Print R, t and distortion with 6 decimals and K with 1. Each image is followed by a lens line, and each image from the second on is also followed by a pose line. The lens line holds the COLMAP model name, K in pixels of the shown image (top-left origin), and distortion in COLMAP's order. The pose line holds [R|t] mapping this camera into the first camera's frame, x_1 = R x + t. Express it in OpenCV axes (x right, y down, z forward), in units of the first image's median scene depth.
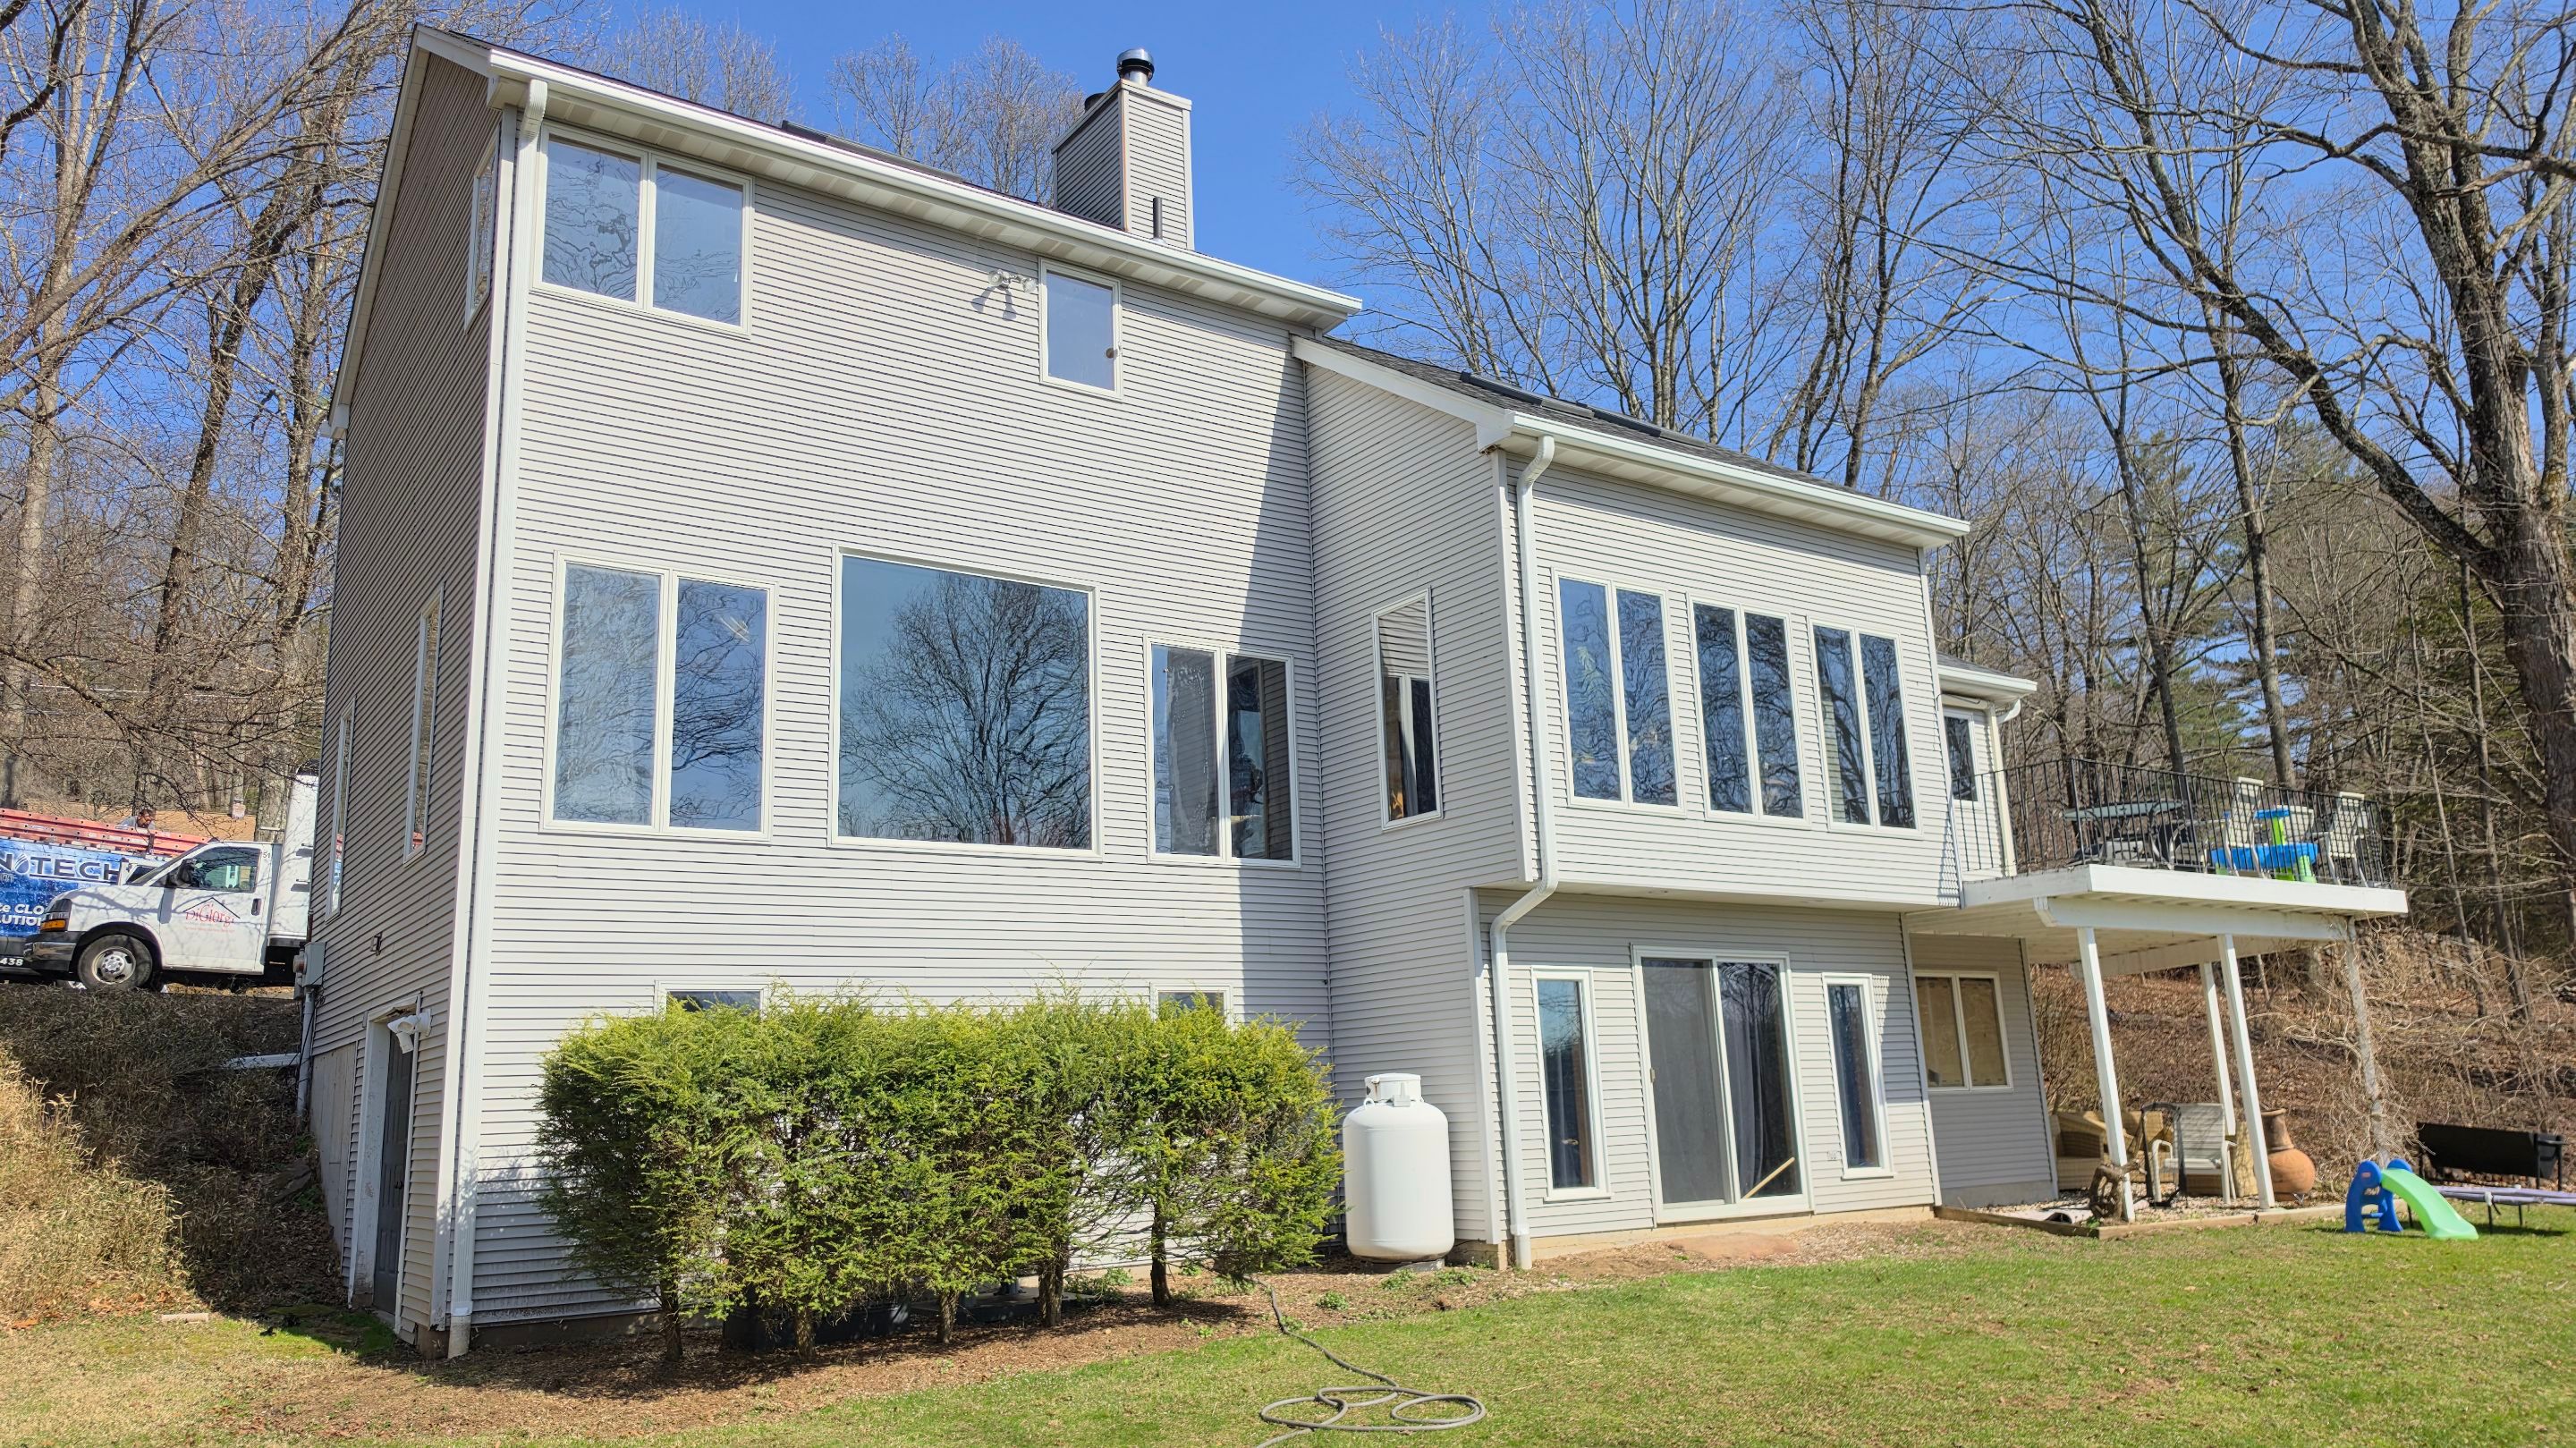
lens RADIAL K [[1842.3, 0, 1288.0], [0, 1842.3, 724.0], [0, 0, 1]] dist [0.002511, 0.000416]
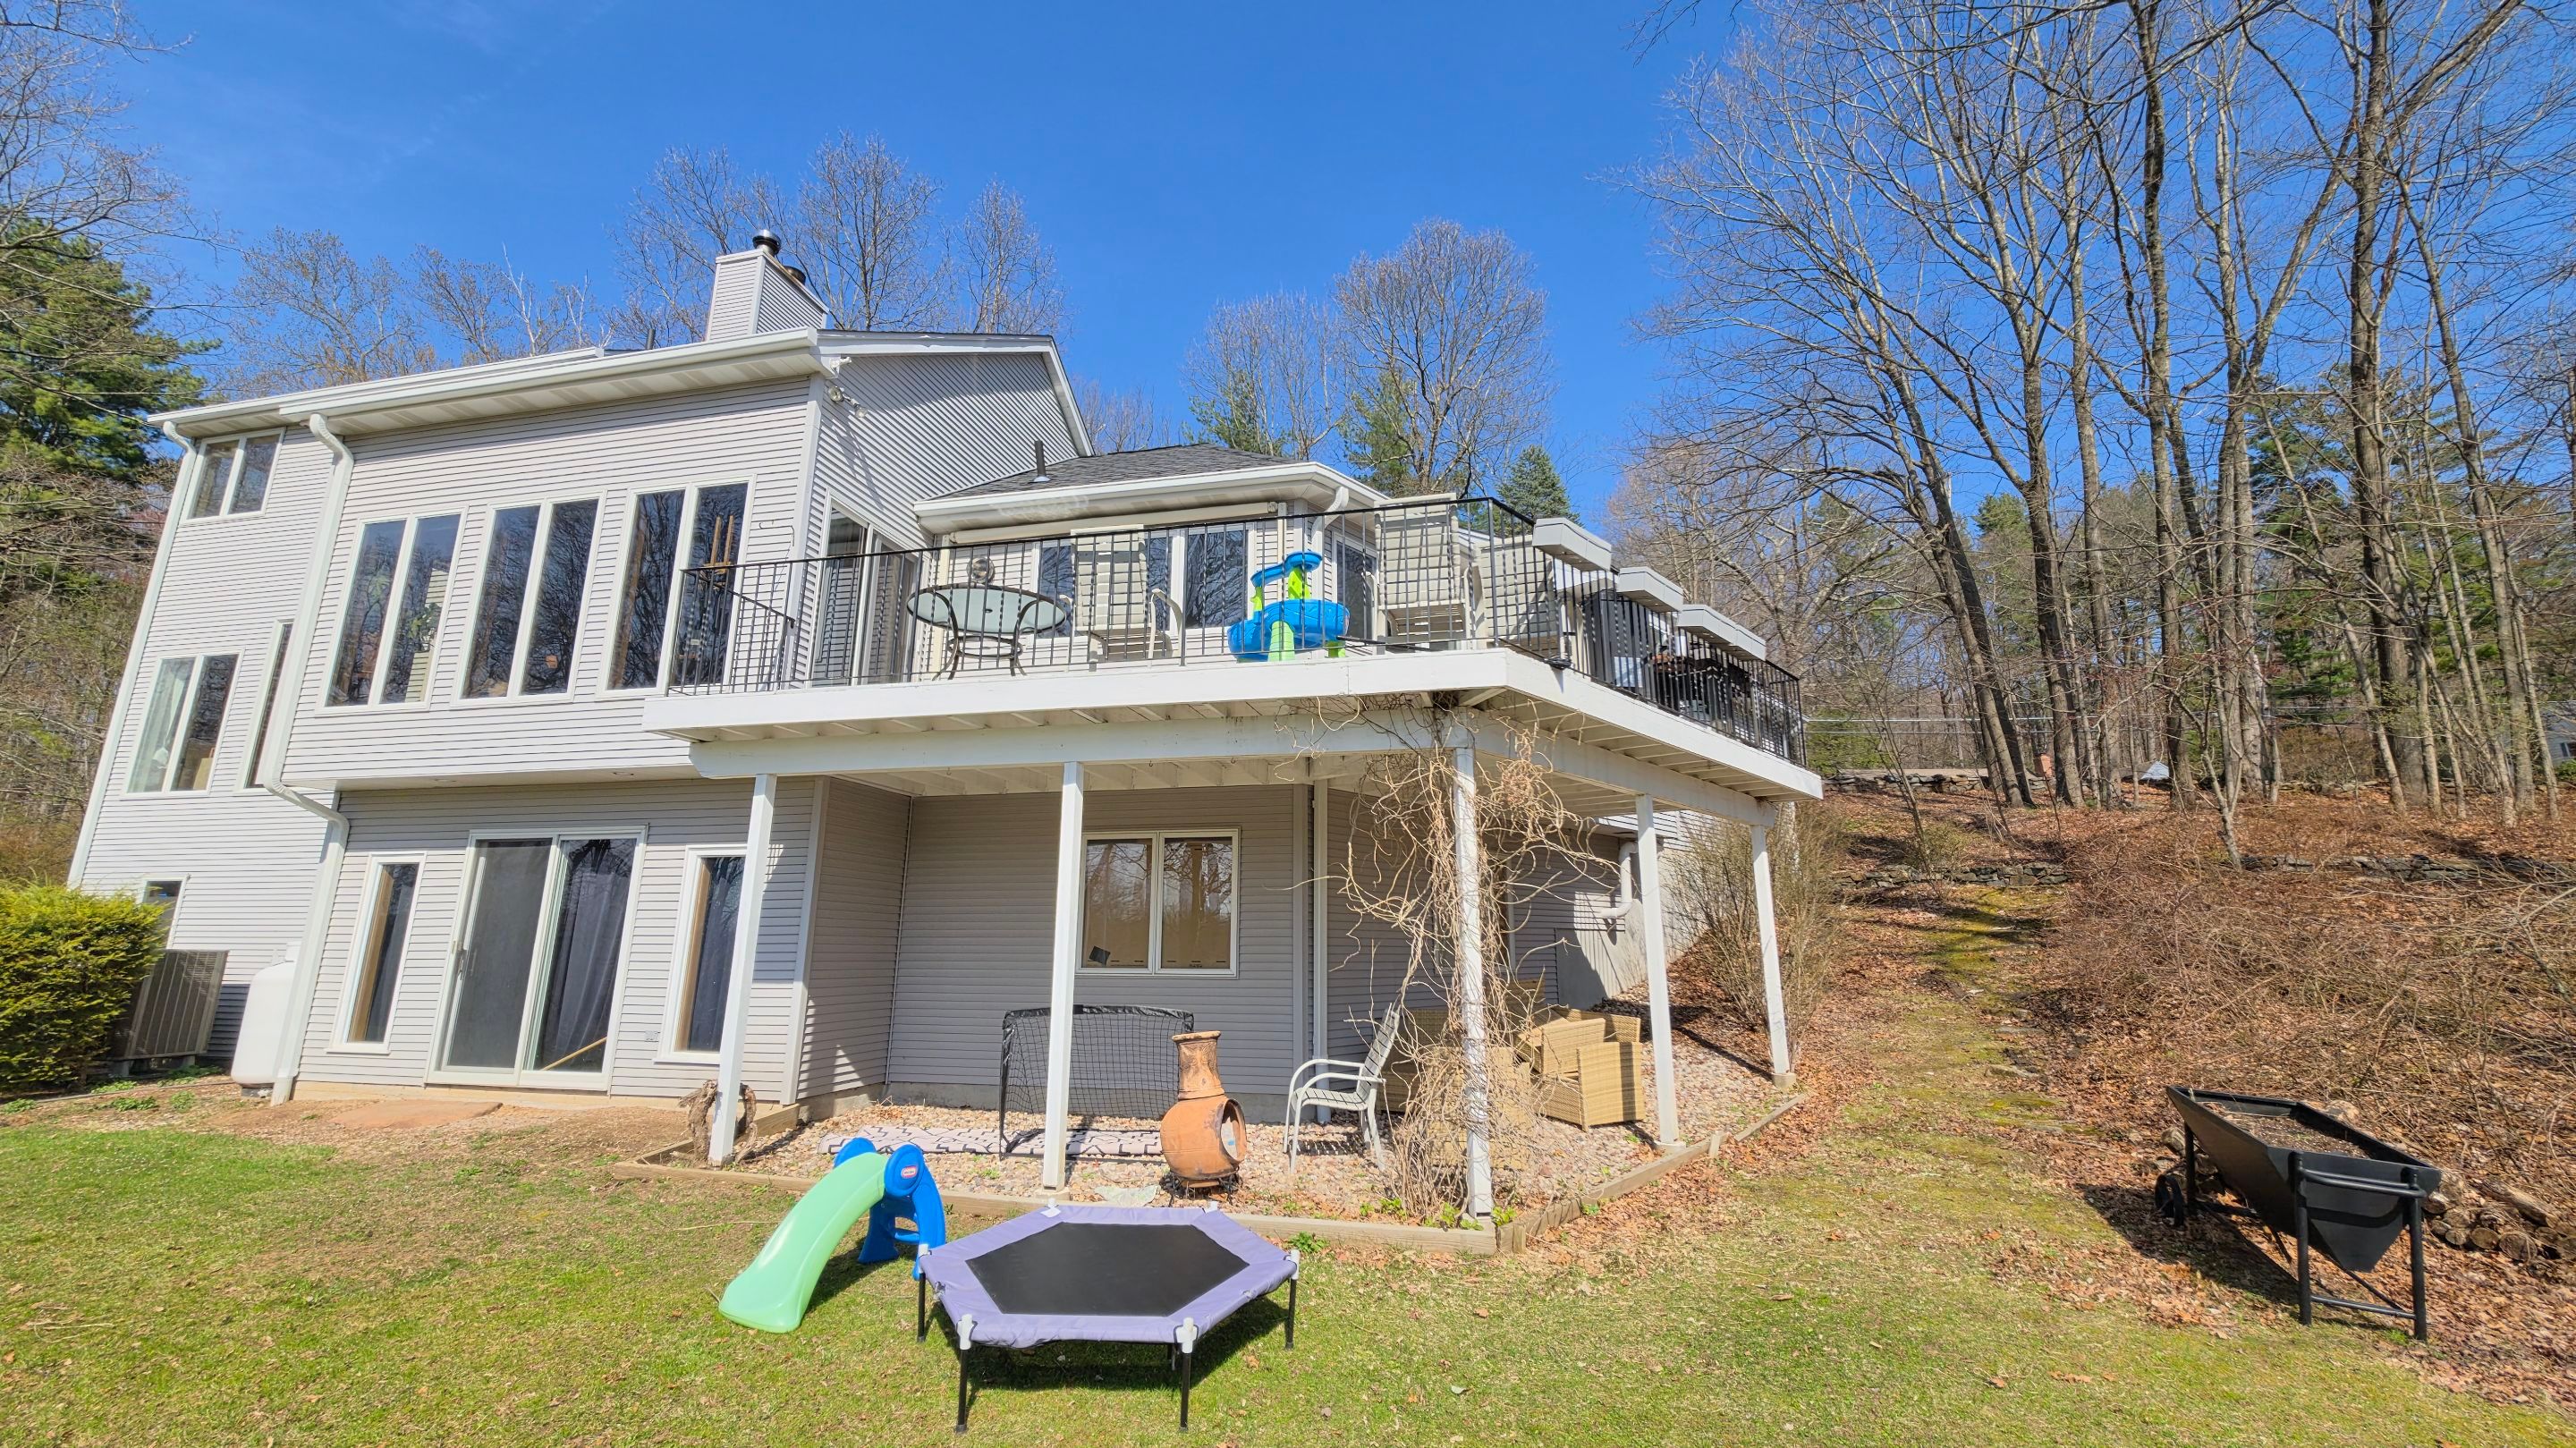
lens RADIAL K [[1023.7, 0, 1288.0], [0, 1023.7, 724.0], [0, 0, 1]] dist [0.000397, 0.000014]
pose [[0.675346, -0.121100, -0.727491, 0.948394], [0.131099, 0.990429, -0.043168, 0.144119], [0.725756, -0.066220, 0.684758, 0.910815]]
